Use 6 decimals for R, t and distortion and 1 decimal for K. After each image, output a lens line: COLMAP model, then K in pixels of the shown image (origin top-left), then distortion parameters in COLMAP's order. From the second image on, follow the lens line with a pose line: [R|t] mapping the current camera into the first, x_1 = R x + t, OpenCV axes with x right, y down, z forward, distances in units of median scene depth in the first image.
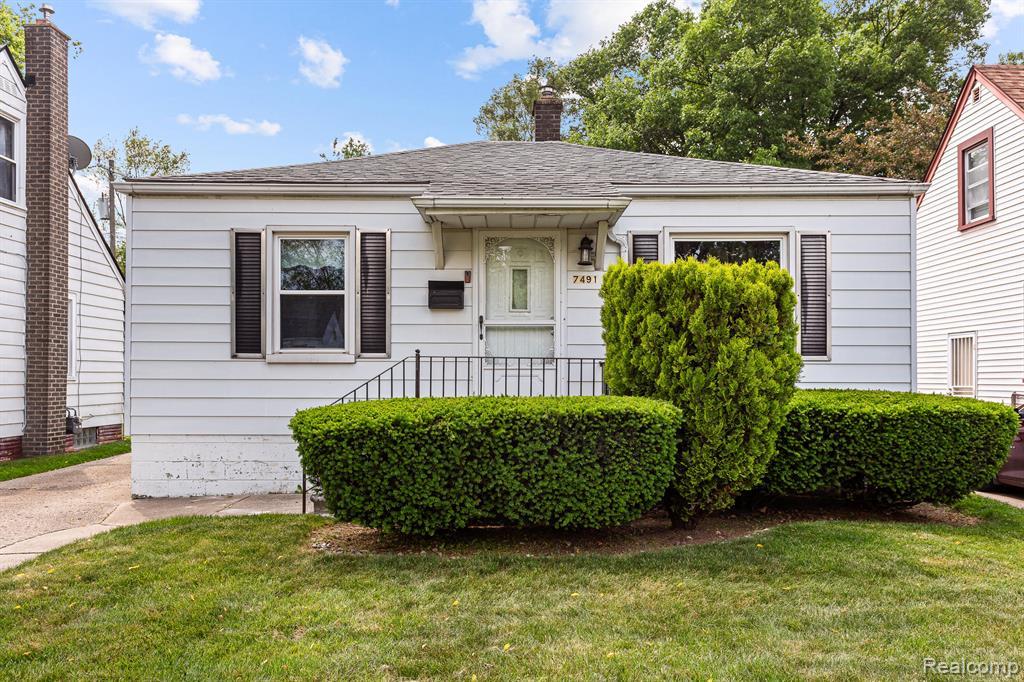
lens RADIAL K [[806.3, 0, 512.7], [0, 806.3, 374.3], [0, 0, 1]] dist [-0.001198, 0.002276]
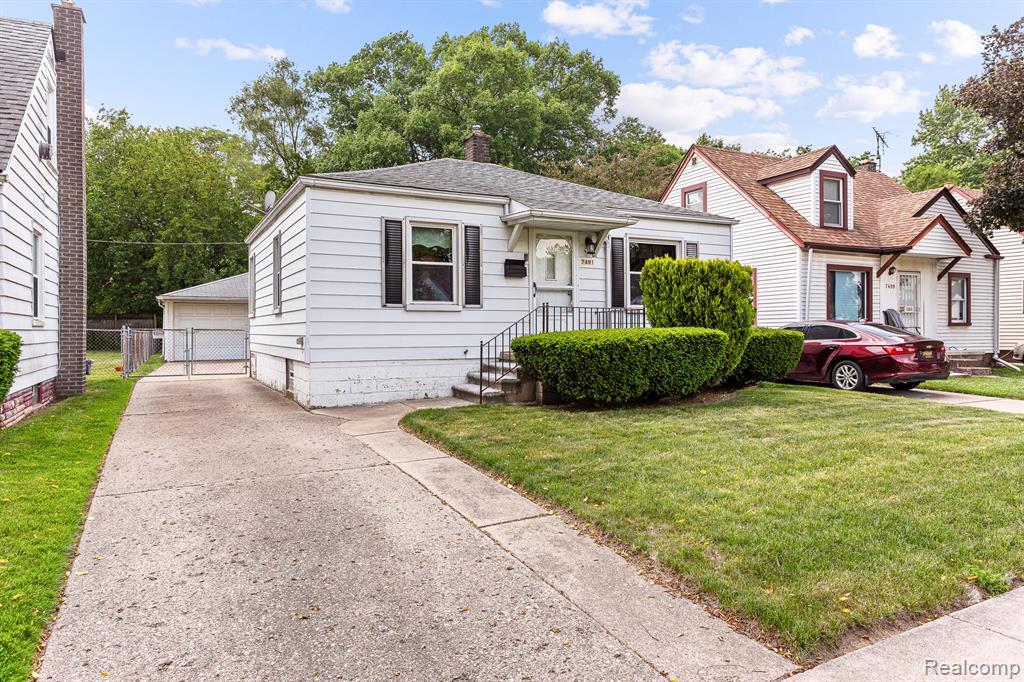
lens RADIAL K [[672.1, 0, 512.0], [0, 672.1, 341.0], [0, 0, 1]] dist [0.001771, -0.000669]
pose [[0.883394, -0.014299, 0.468413, -0.706366], [0.005437, 0.999780, 0.020267, 0.017312], [-0.468599, -0.015357, 0.883277, -0.165813]]
